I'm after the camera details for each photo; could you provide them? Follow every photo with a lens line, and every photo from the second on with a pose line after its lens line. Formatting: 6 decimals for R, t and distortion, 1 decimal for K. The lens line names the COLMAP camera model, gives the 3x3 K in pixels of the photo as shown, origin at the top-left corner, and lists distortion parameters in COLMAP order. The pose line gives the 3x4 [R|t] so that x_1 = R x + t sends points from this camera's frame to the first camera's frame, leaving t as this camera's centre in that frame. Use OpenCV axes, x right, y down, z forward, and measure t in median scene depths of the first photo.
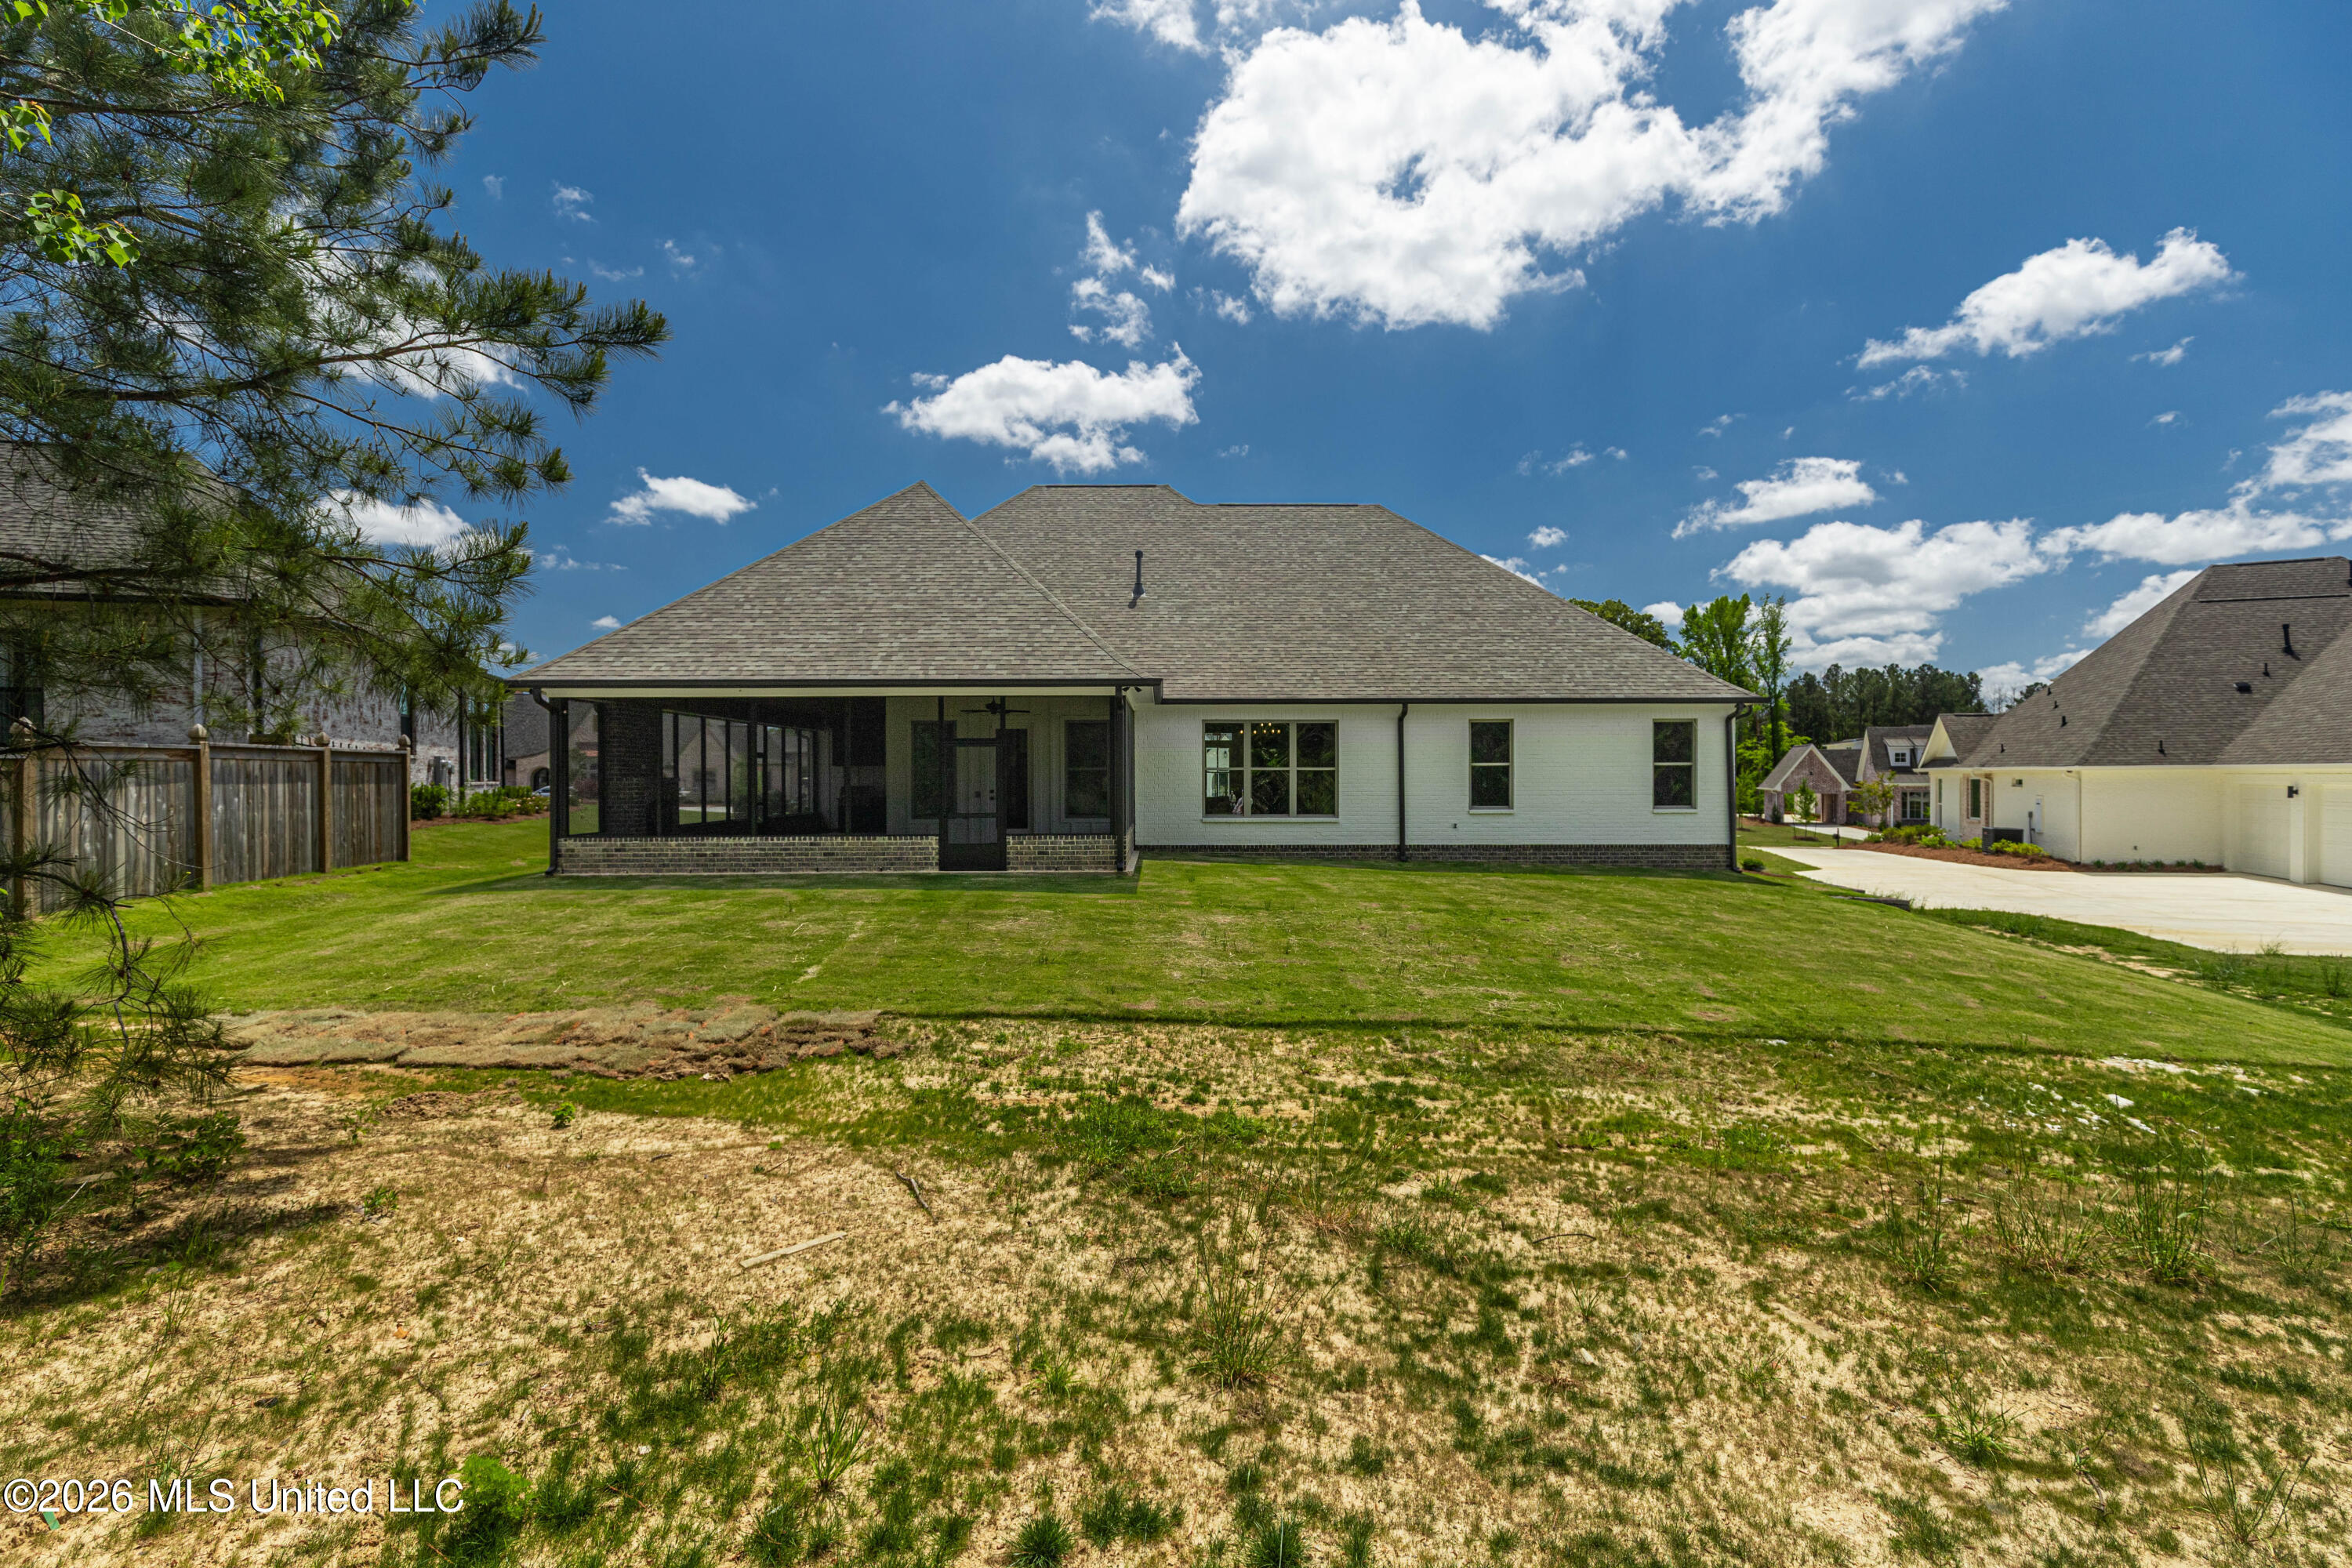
lens RADIAL K [[1055.8, 0, 1176.0], [0, 1055.8, 784.0], [0, 0, 1]] dist [0.005665, 0.000106]
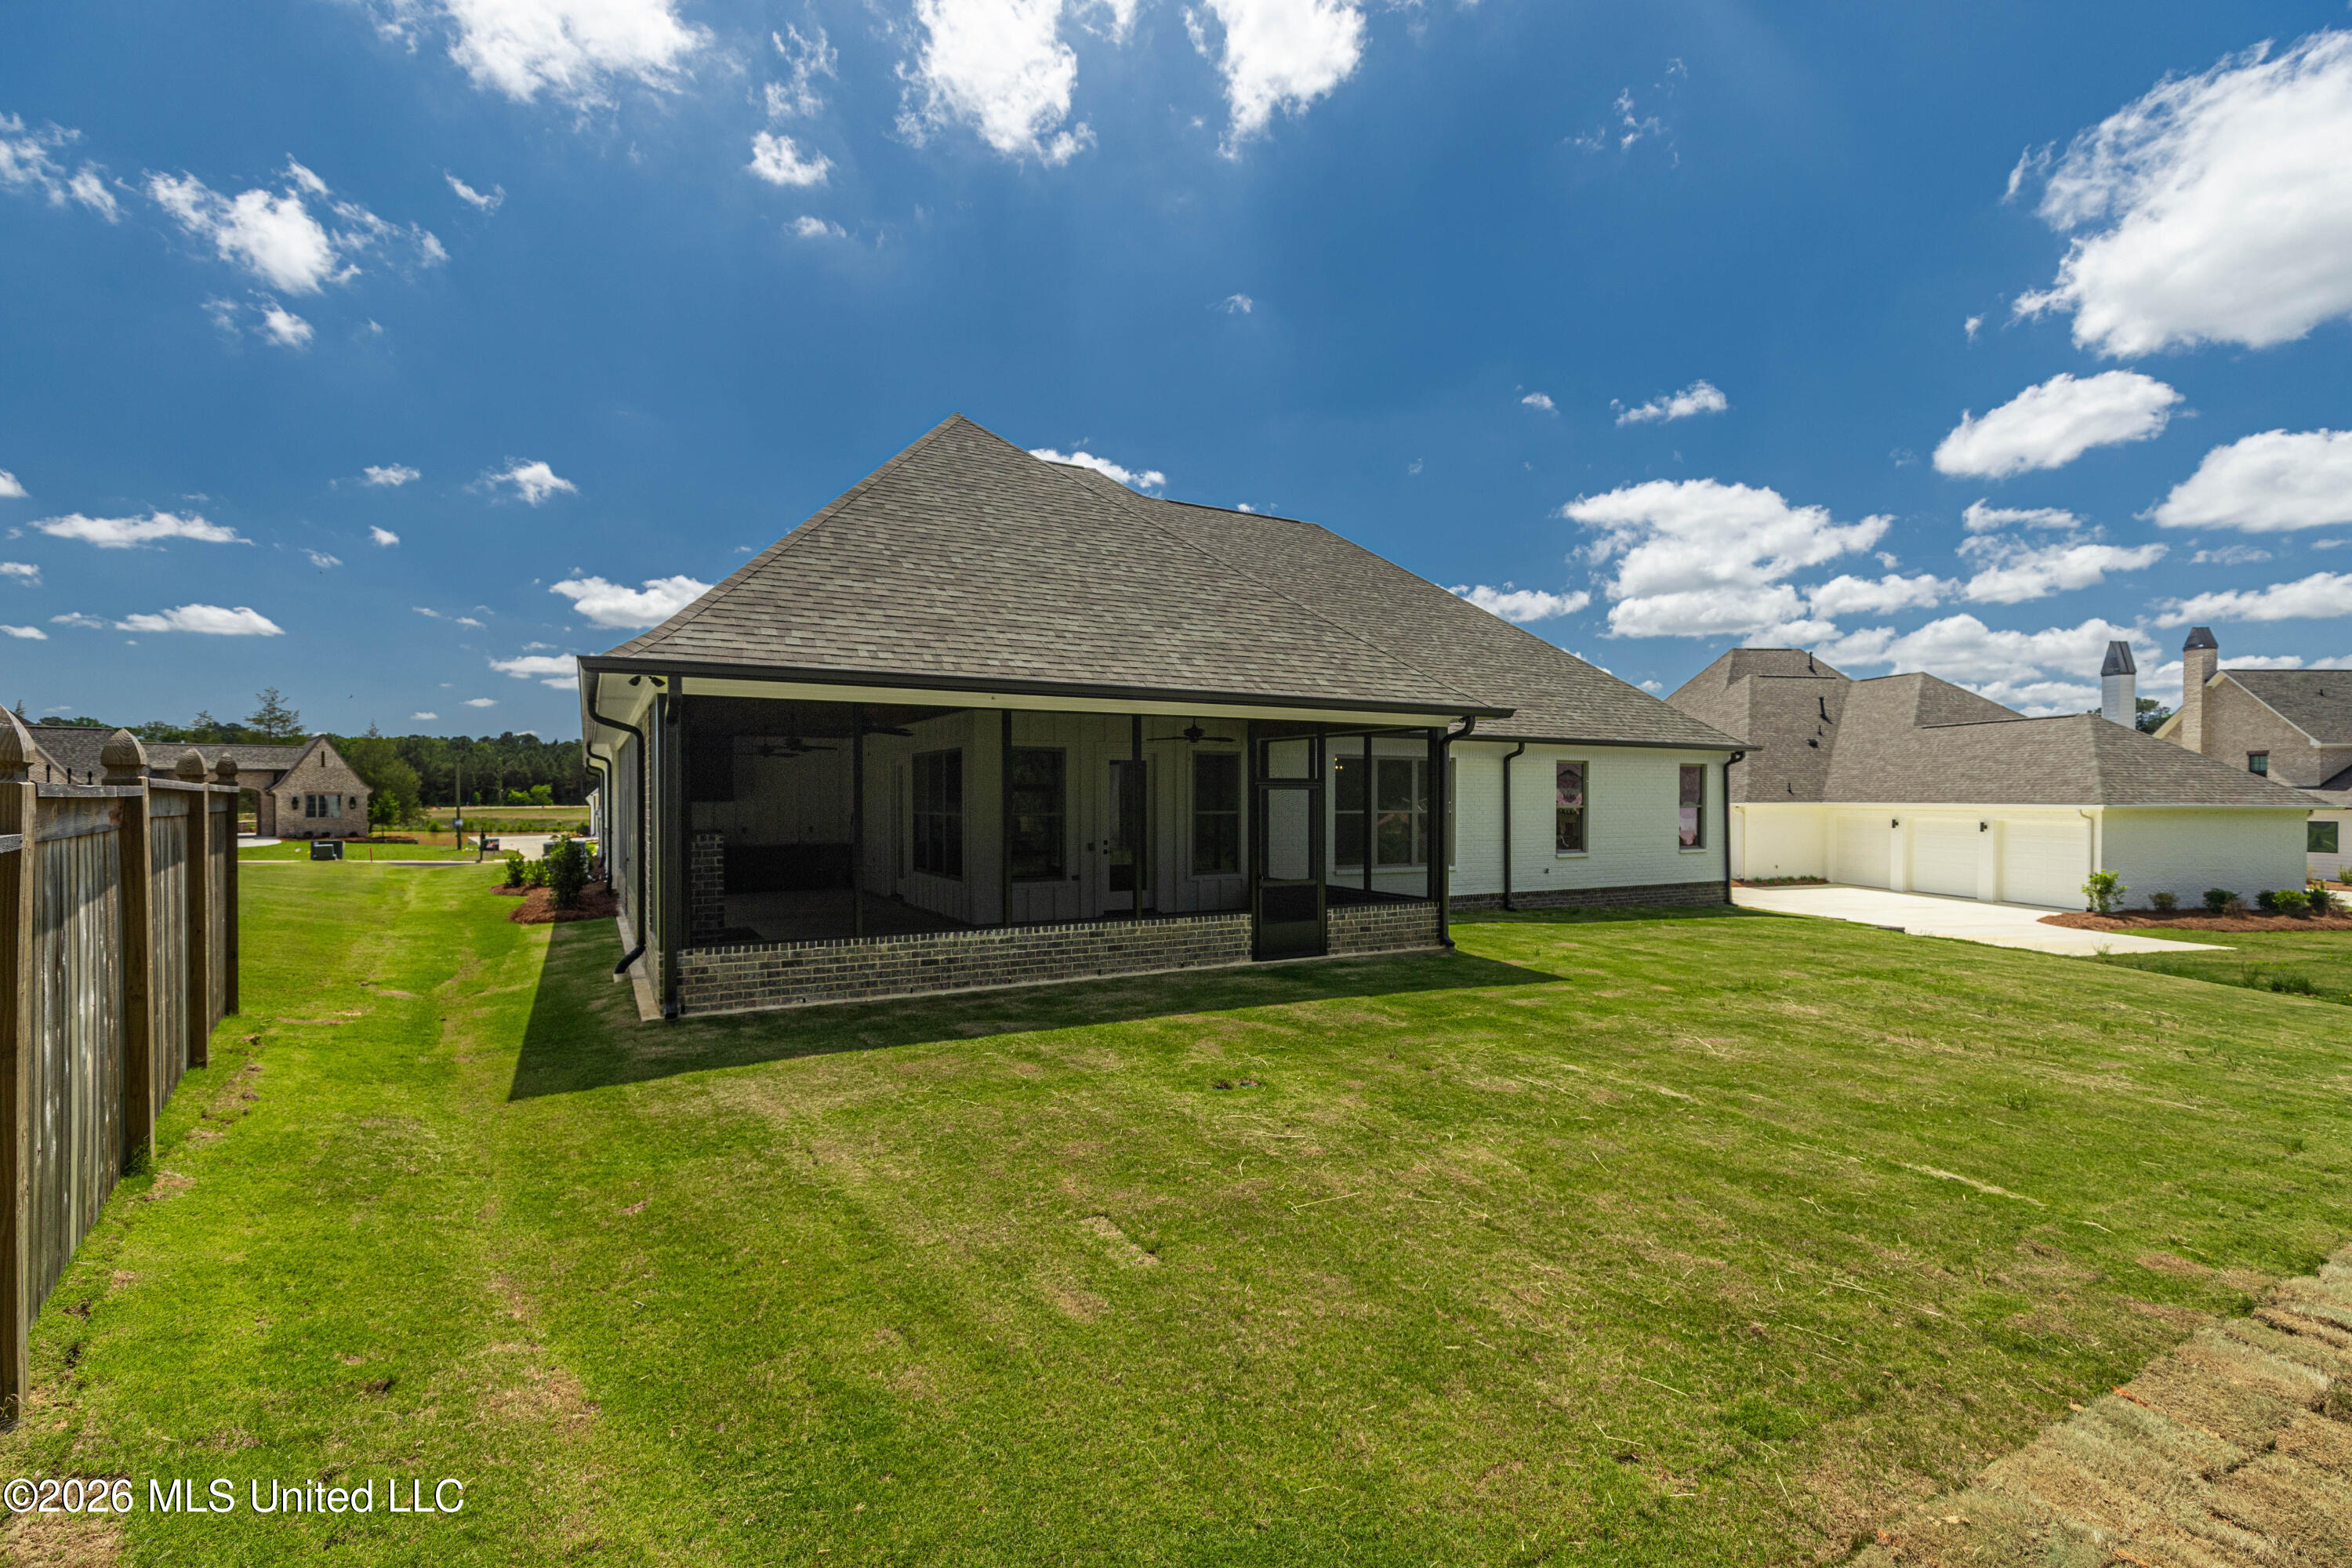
lens RADIAL K [[1055.8, 0, 1176.0], [0, 1055.8, 784.0], [0, 0, 1]] dist [0.005665, 0.000106]
pose [[0.884426, 0.010747, 0.466556, -0.481620], [-0.001894, 0.999809, -0.019440, -0.019561], [-0.466676, 0.016310, 0.884278, 0.307956]]
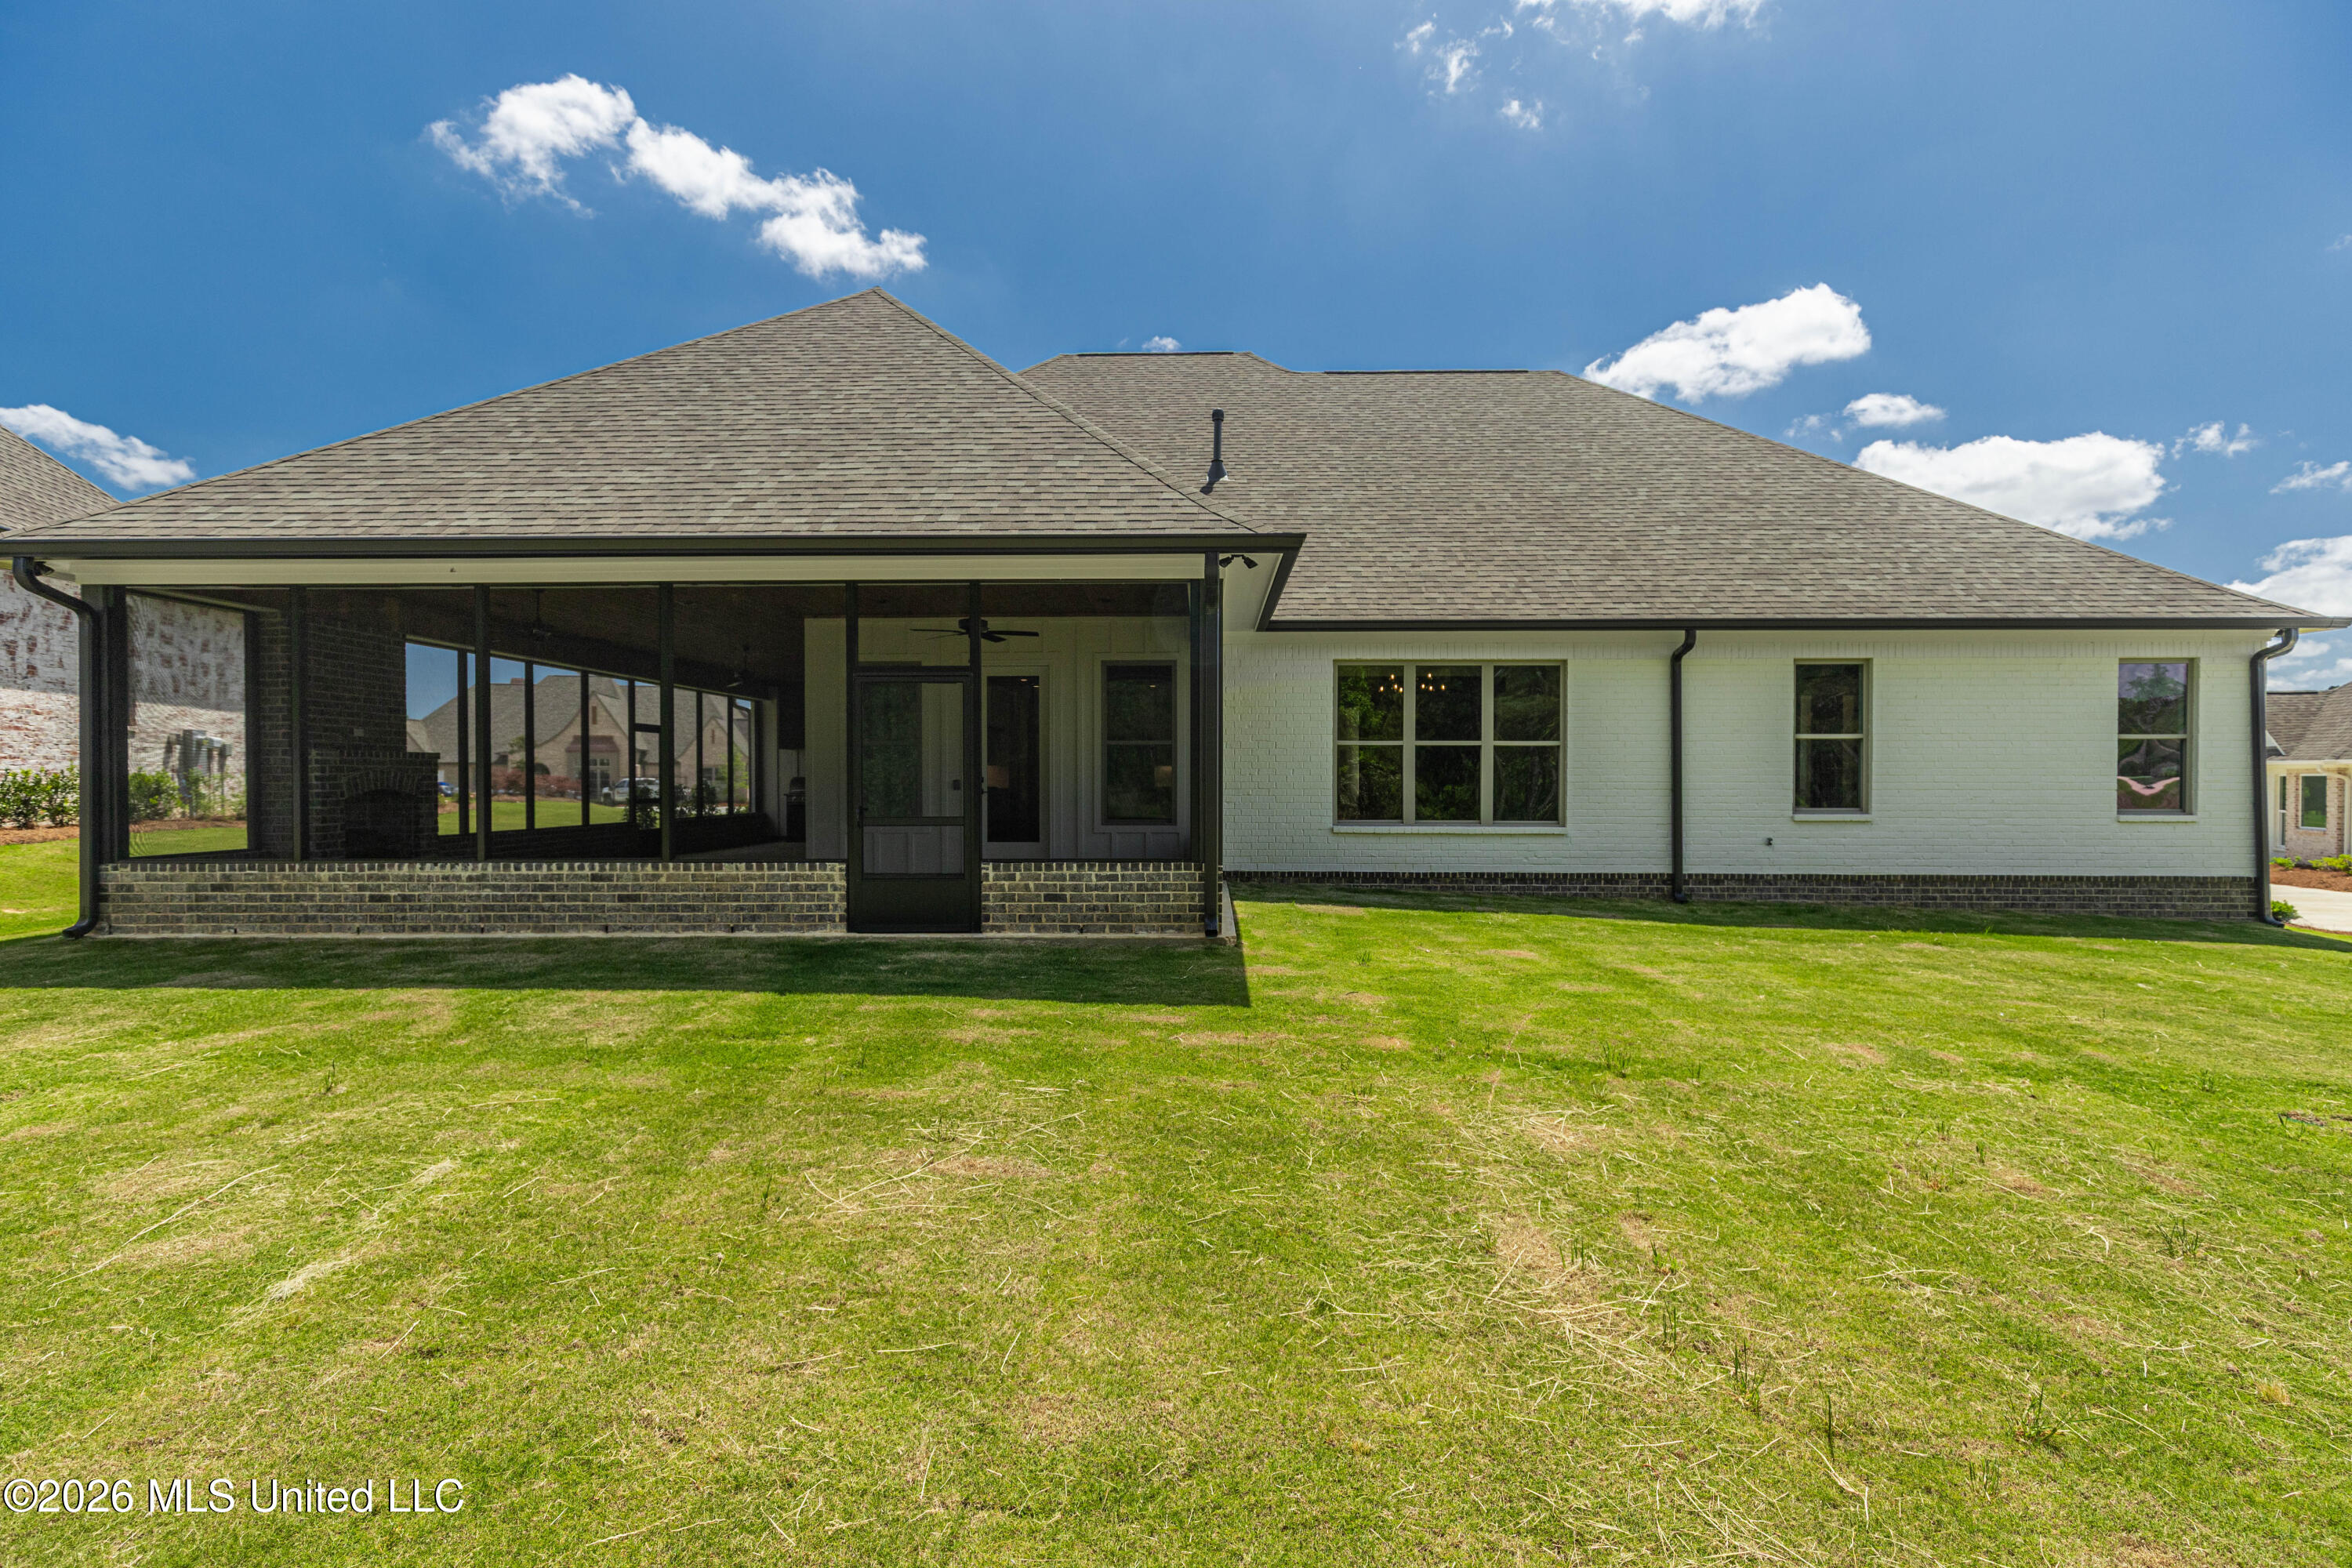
lens RADIAL K [[1055.8, 0, 1176.0], [0, 1055.8, 784.0], [0, 0, 1]] dist [0.005665, 0.000106]
pose [[0.999234, 0.002370, -0.039052, -0.039869], [-0.002457, 0.999995, -0.002188, 0.010234], [0.039047, 0.002283, 0.999235, 0.404219]]
